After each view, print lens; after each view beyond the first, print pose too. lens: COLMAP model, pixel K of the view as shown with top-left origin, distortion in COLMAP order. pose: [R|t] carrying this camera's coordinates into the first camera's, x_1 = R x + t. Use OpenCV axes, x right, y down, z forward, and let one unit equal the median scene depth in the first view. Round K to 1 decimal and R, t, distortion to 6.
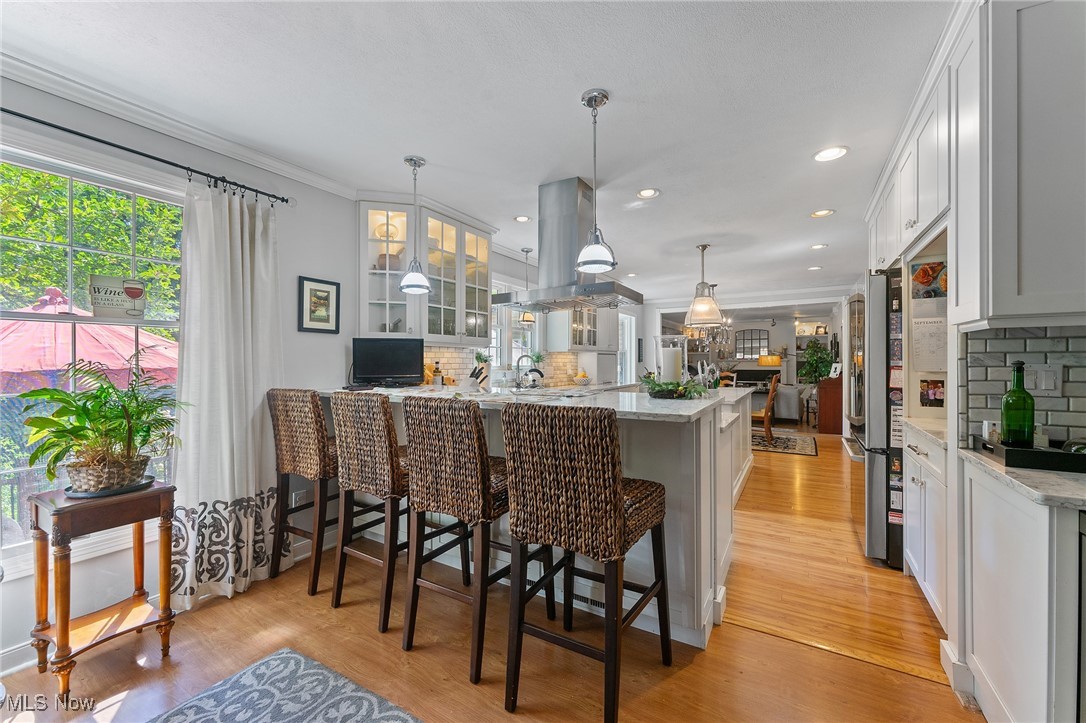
lens RADIAL K [[437.7, 0, 542.9], [0, 437.7, 357.8], [0, 0, 1]] dist [0.001565, 0.000084]
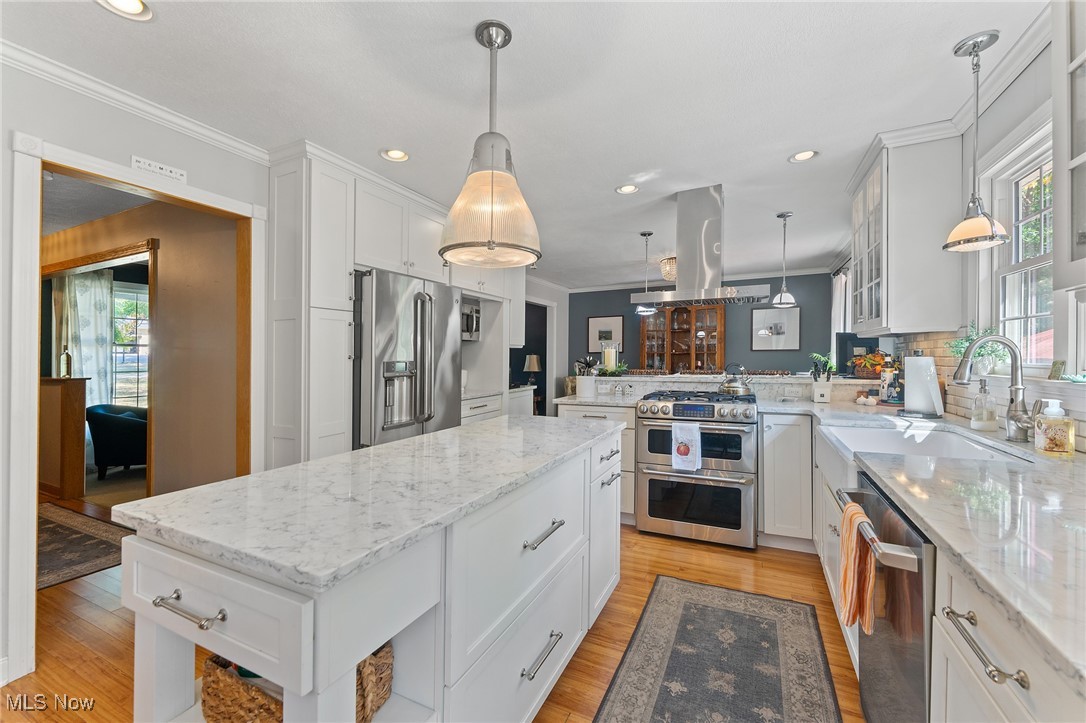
lens RADIAL K [[437.7, 0, 542.9], [0, 437.7, 357.8], [0, 0, 1]] dist [0.001565, 0.000084]
pose [[-0.996866, 0.004912, -0.078961, 0.391880], [0.005577, 0.999951, -0.008196, 0.012304], [0.078917, -0.008610, -0.996844, 1.509619]]
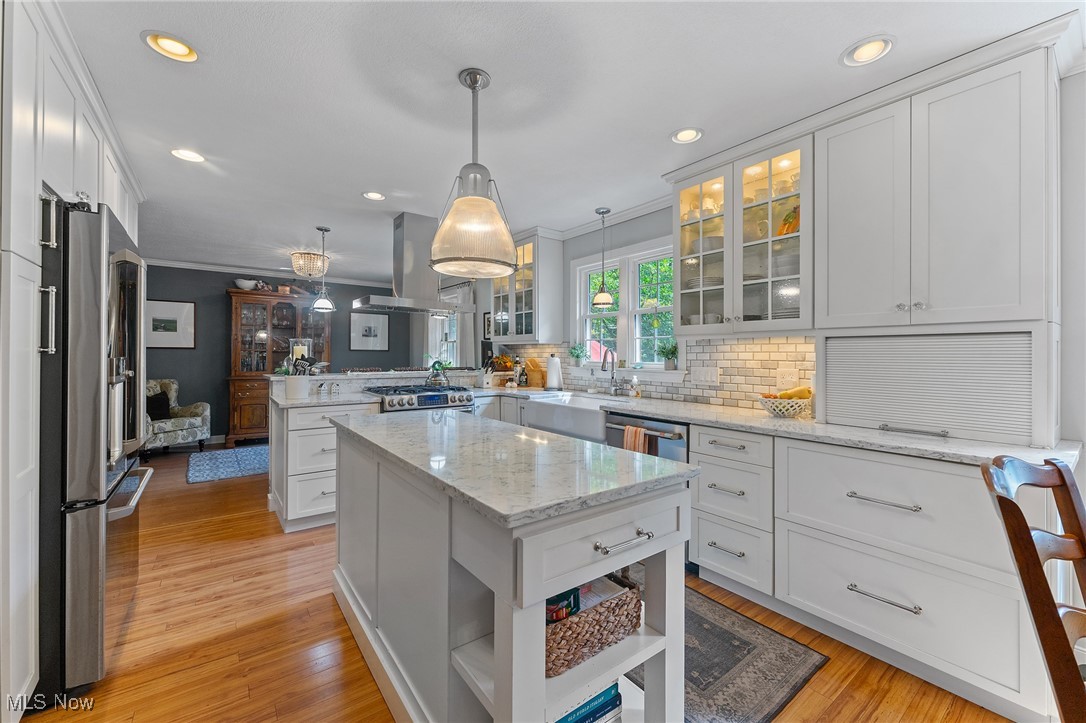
lens RADIAL K [[437.7, 0, 542.9], [0, 437.7, 357.8], [0, 0, 1]] dist [0.001565, 0.000084]
pose [[-0.382337, -0.001586, -0.924022, 0.805581], [0.000919, 0.999997, -0.002096, 0.012016], [0.924023, -0.001650, -0.382334, 1.355347]]
